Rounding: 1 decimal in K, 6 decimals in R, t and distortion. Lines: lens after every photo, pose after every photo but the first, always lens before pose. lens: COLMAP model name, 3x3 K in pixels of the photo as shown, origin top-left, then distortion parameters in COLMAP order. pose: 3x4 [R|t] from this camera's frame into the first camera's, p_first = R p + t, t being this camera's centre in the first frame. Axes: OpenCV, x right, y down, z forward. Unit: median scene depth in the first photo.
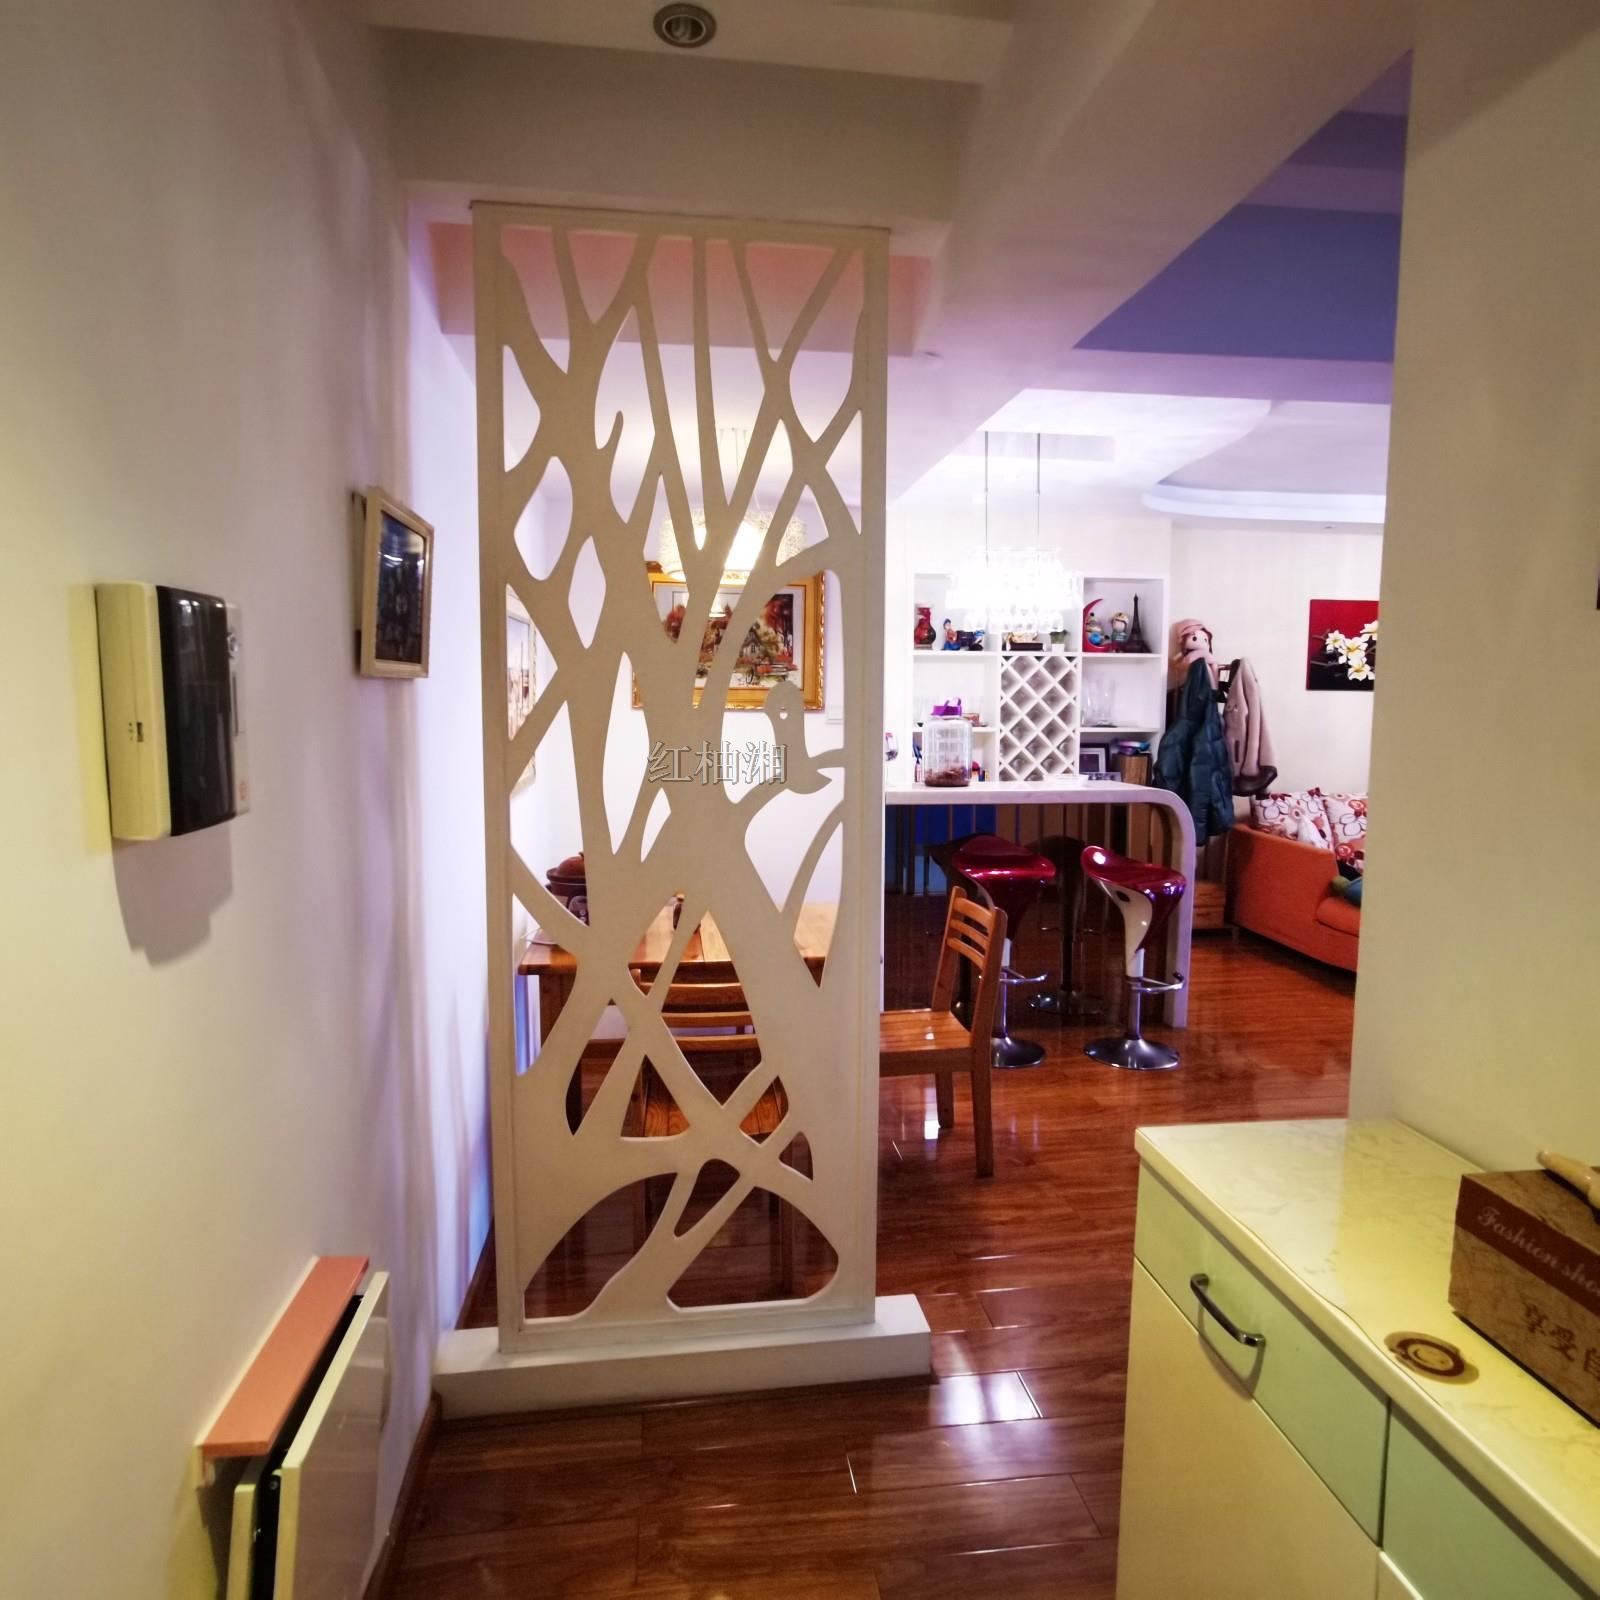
lens RADIAL K [[1028.9, 0, 801.2], [0, 1028.9, 795.3], [0, 0, 1]] dist [-0.055780, 0.063470]
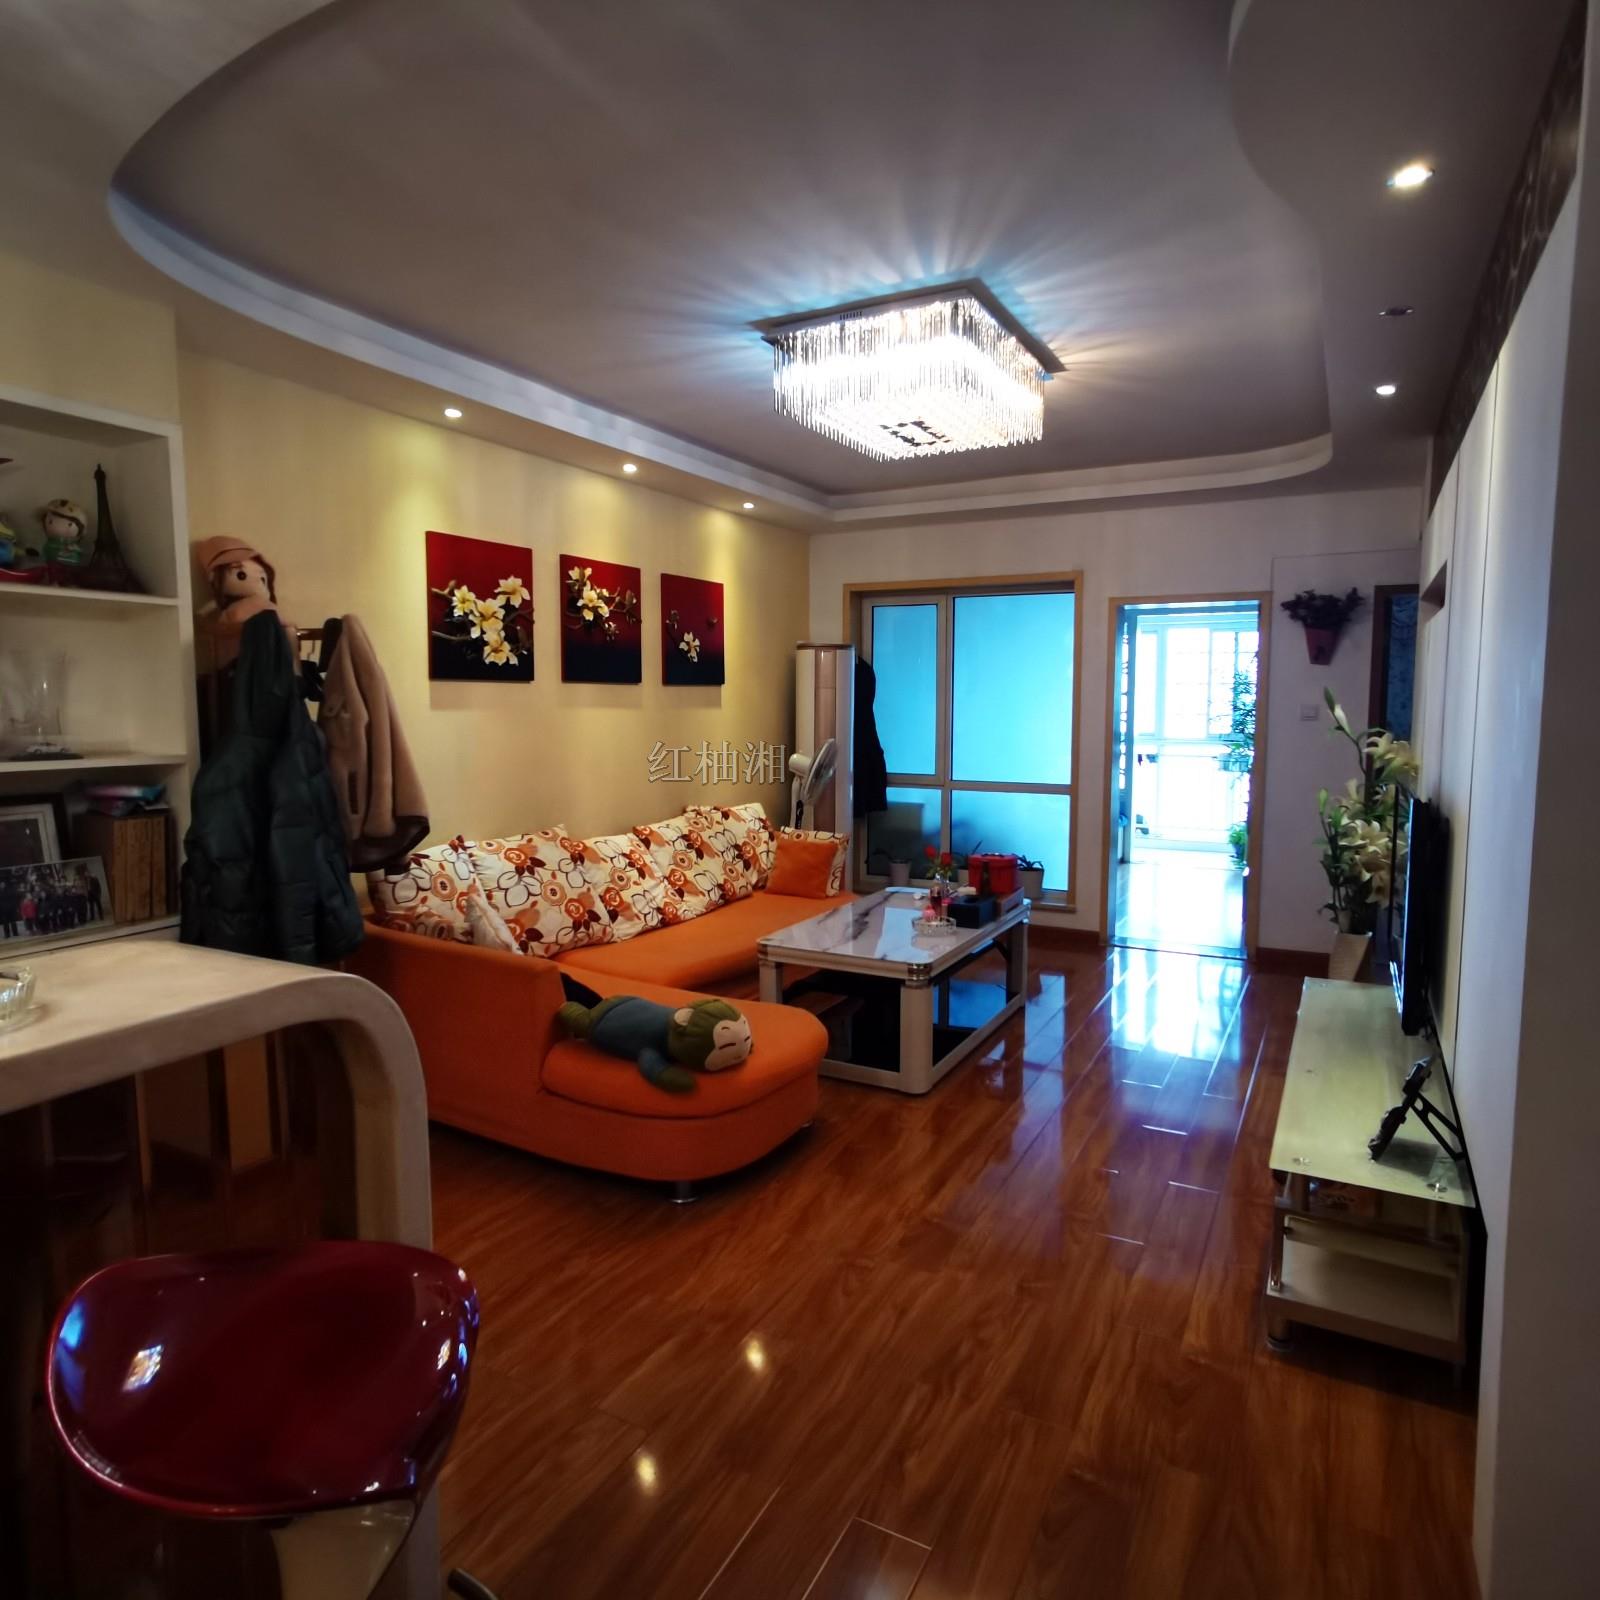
lens RADIAL K [[1028.9, 0, 801.2], [0, 1028.9, 795.3], [0, 0, 1]] dist [-0.055780, 0.063470]
pose [[0.585481, -0.077925, 0.806932, 0.136844], [0.077989, 0.996167, 0.039614, -0.044308], [-0.806926, 0.039738, 0.589314, 0.500258]]
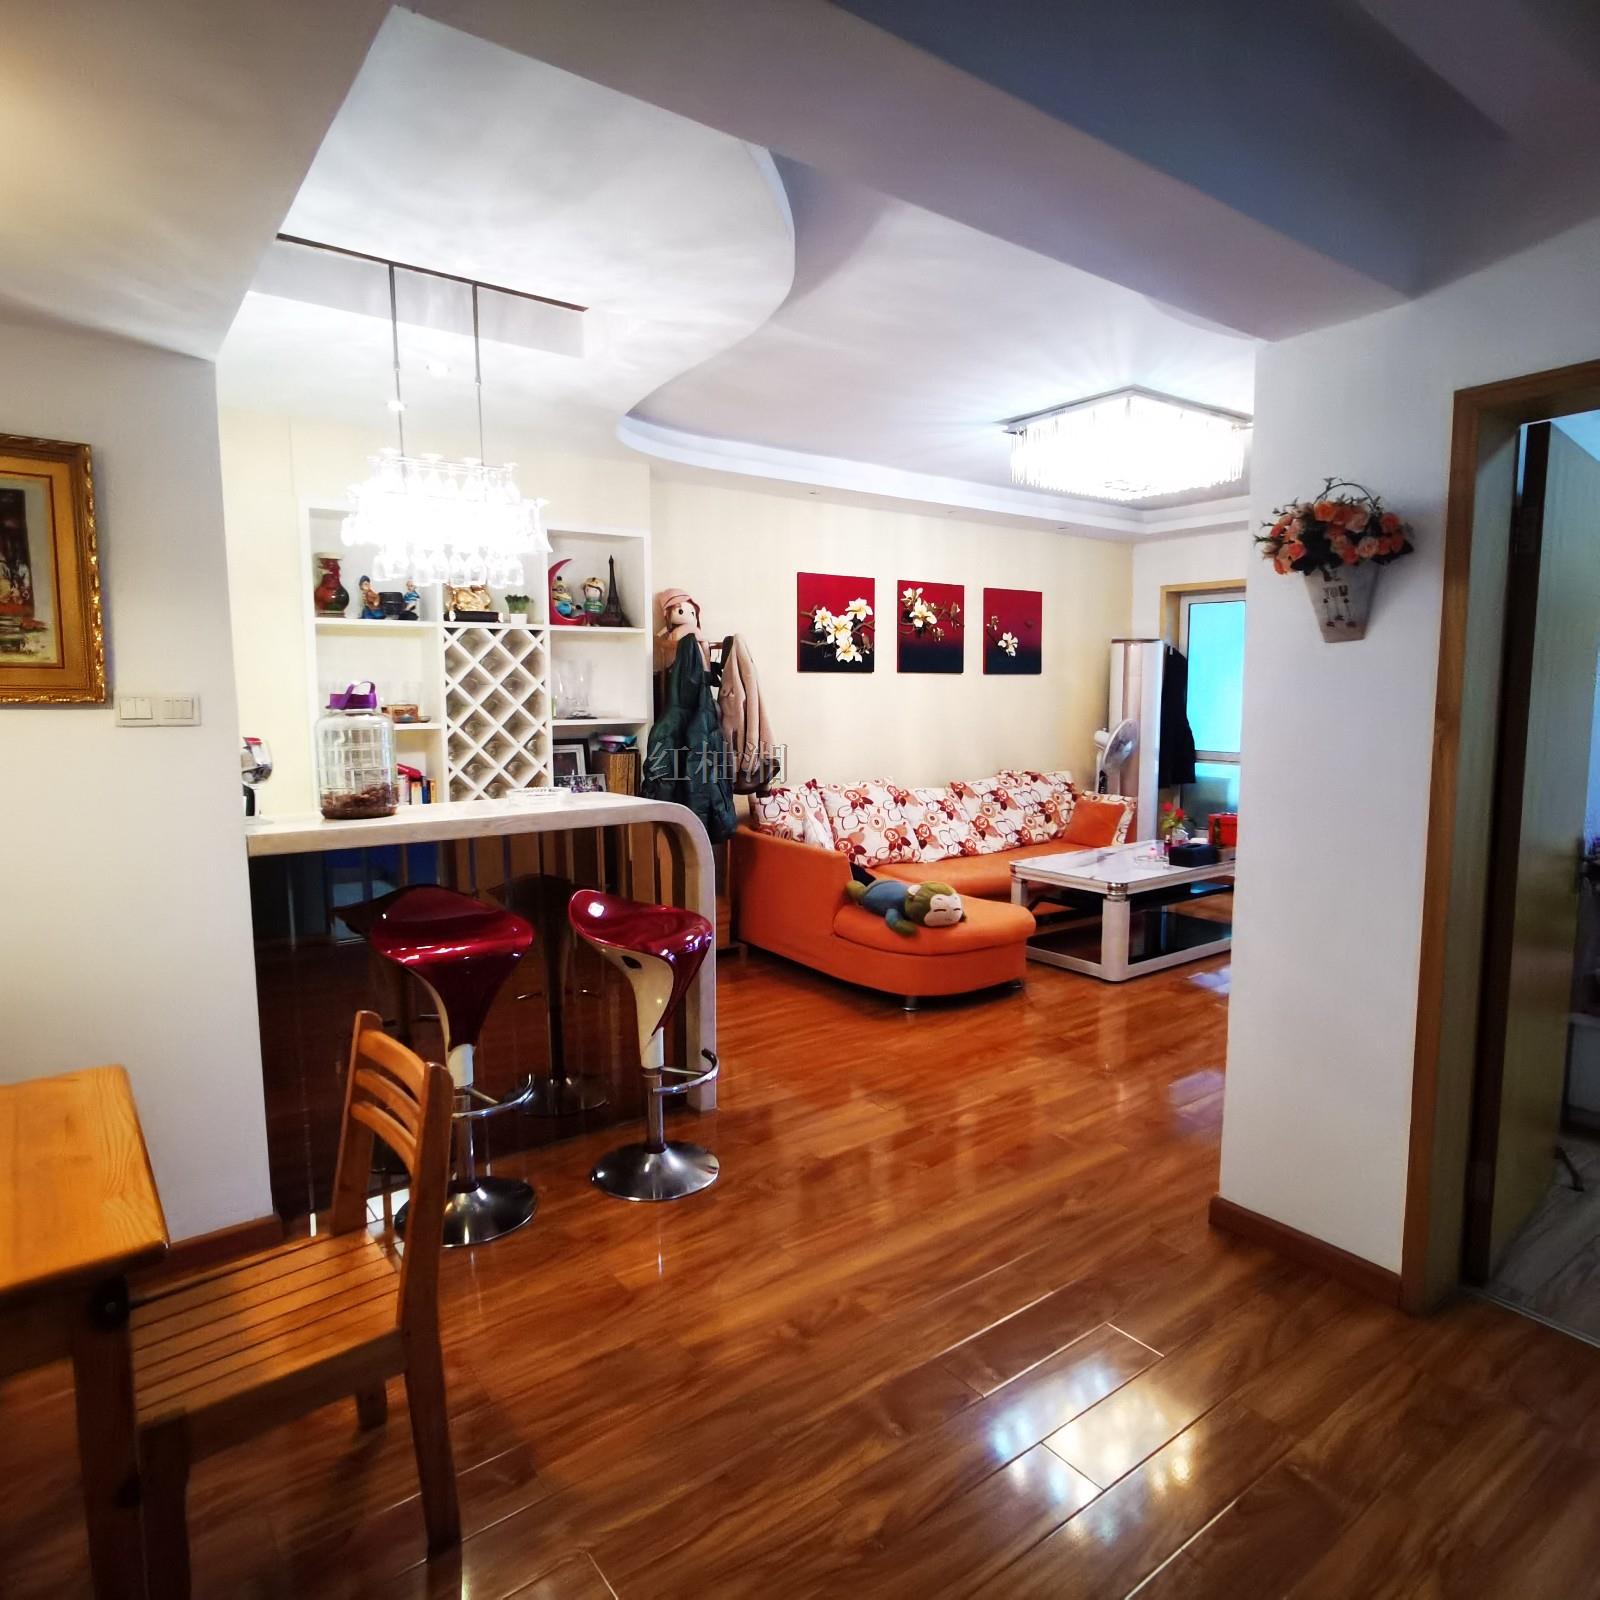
lens RADIAL K [[1028.9, 0, 801.2], [0, 1028.9, 795.3], [0, 0, 1]] dist [-0.055780, 0.063470]
pose [[0.872971, -0.057427, 0.484380, 0.053777], [0.052606, 0.998338, 0.023553, -0.016775], [-0.484927, 0.004920, 0.874541, 0.216206]]
